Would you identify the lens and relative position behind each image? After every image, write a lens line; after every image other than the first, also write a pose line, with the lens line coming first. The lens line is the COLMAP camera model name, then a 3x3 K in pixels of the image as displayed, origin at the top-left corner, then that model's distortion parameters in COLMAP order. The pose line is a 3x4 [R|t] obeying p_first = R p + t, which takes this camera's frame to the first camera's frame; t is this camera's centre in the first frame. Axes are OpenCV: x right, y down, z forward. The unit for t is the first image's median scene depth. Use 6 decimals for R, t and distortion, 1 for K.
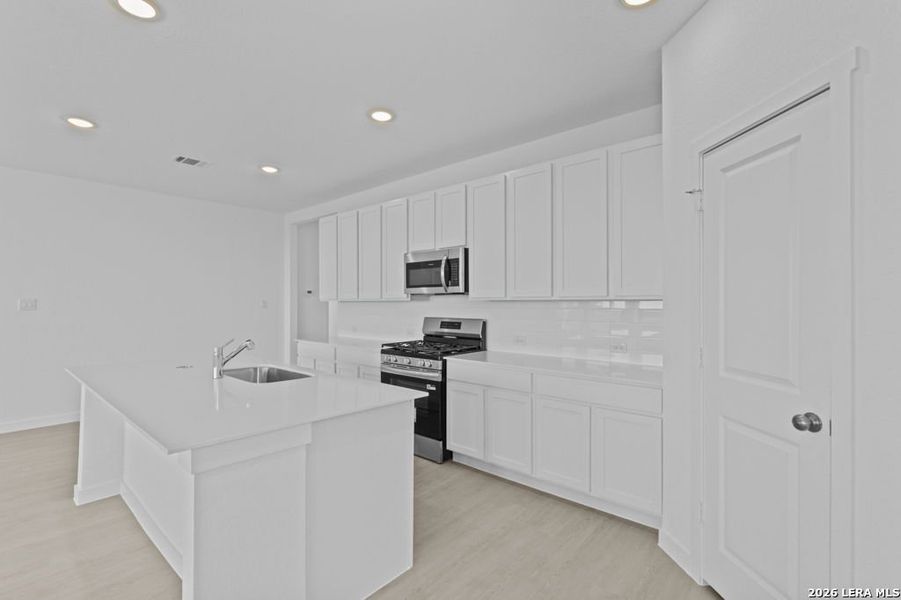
lens RADIAL K [[414.5, 0, 452.2], [0, 414.5, 302.9], [0, 0, 1]] dist [-0.001613, -0.000139]
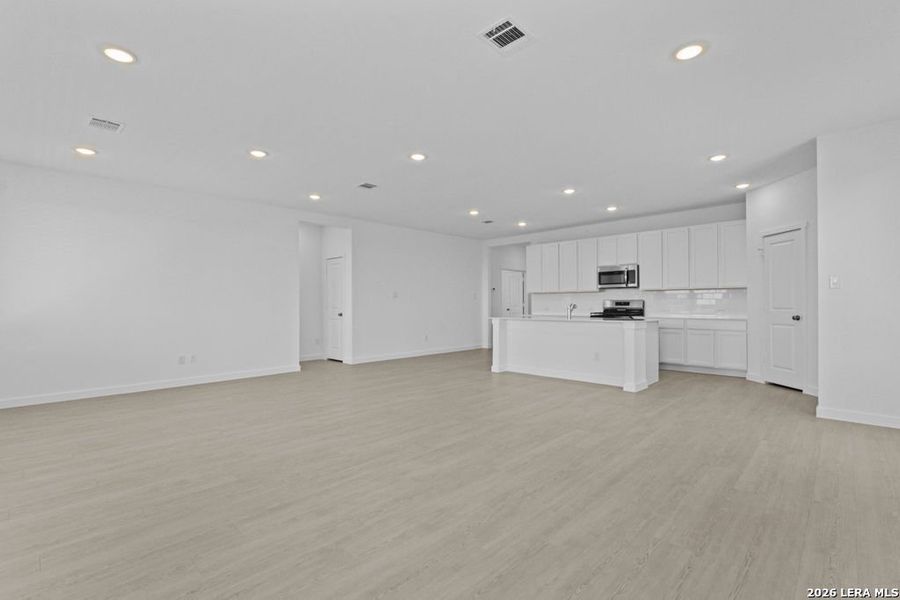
lens RADIAL K [[425.2, 0, 437.8], [0, 425.2, 302.2], [0, 0, 1]] dist [0.001608, 0.000305]
pose [[0.996120, -0.003362, -0.087939, -0.718548], [0.002760, 0.999972, -0.006970, 0.060092], [0.087960, 0.006700, 0.996101, -1.106999]]
